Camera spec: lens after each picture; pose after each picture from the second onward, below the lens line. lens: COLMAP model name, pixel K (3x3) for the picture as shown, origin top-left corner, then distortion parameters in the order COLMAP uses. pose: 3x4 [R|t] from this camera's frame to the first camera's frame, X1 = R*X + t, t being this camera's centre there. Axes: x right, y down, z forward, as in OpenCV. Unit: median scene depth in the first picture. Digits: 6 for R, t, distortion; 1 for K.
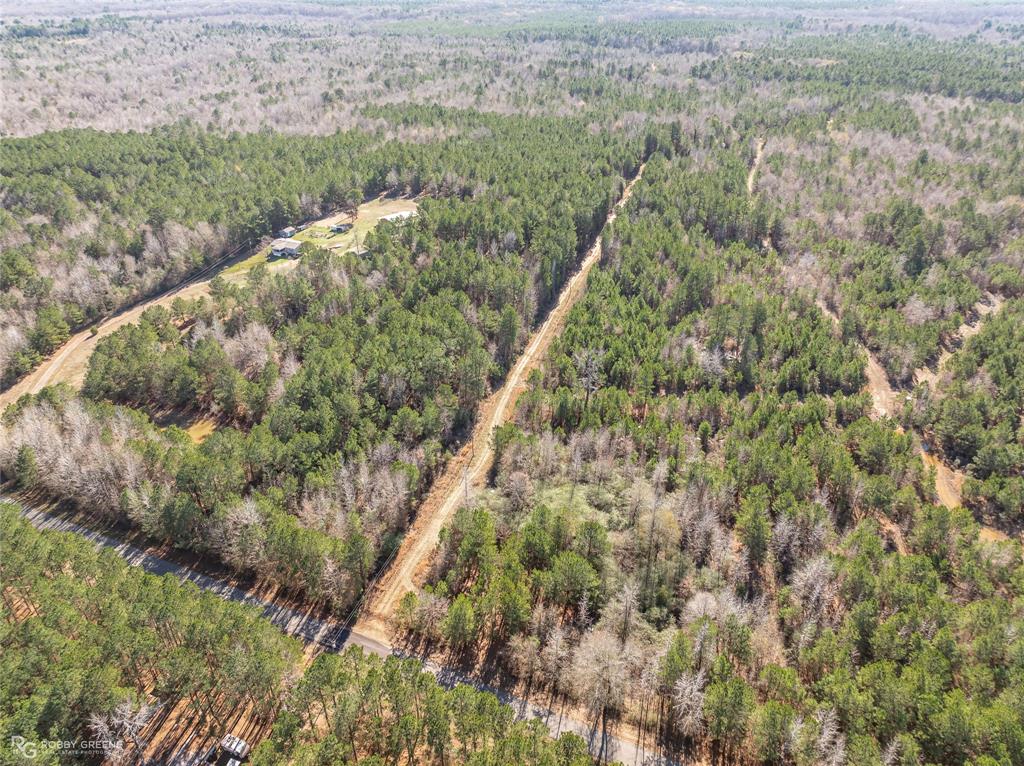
lens RADIAL K [[715.9, 0, 512.0], [0, 715.9, 383.0], [0, 0, 1]] dist [-0.025537, 0.036094]
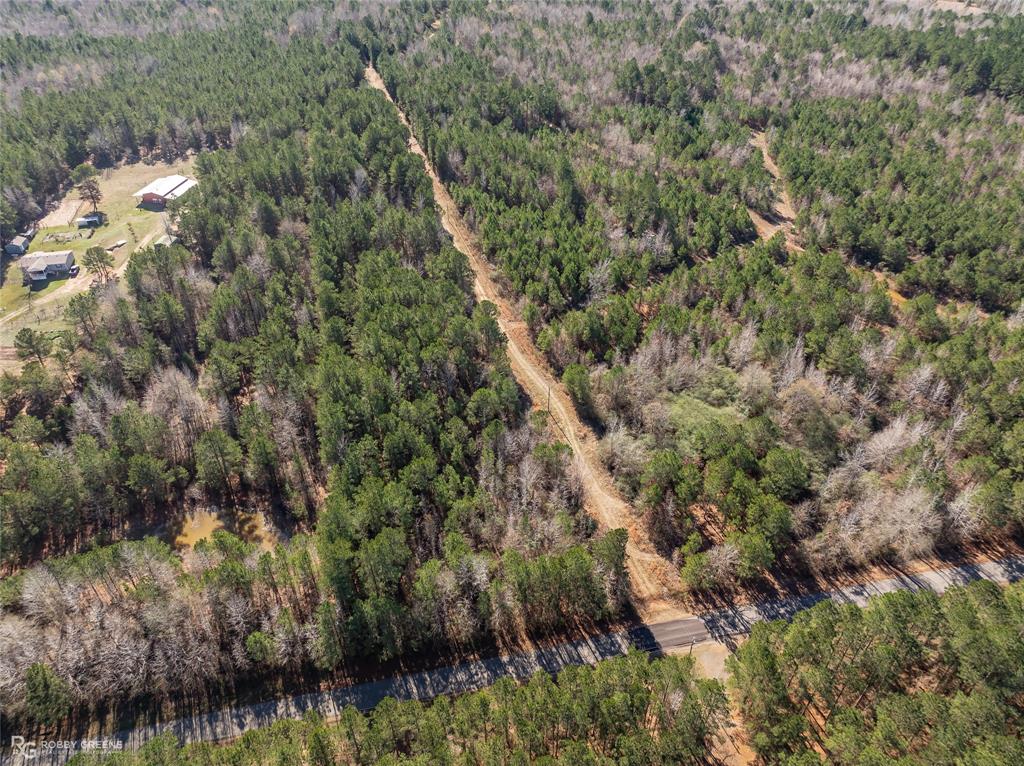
lens RADIAL K [[715.9, 0, 512.0], [0, 715.9, 383.0], [0, 0, 1]] dist [-0.025537, 0.036094]
pose [[0.811124, -0.366346, 0.455927, -0.433146], [0.304738, 0.930073, 0.205182, -0.117676], [-0.499213, -0.027490, 0.866043, 0.196714]]
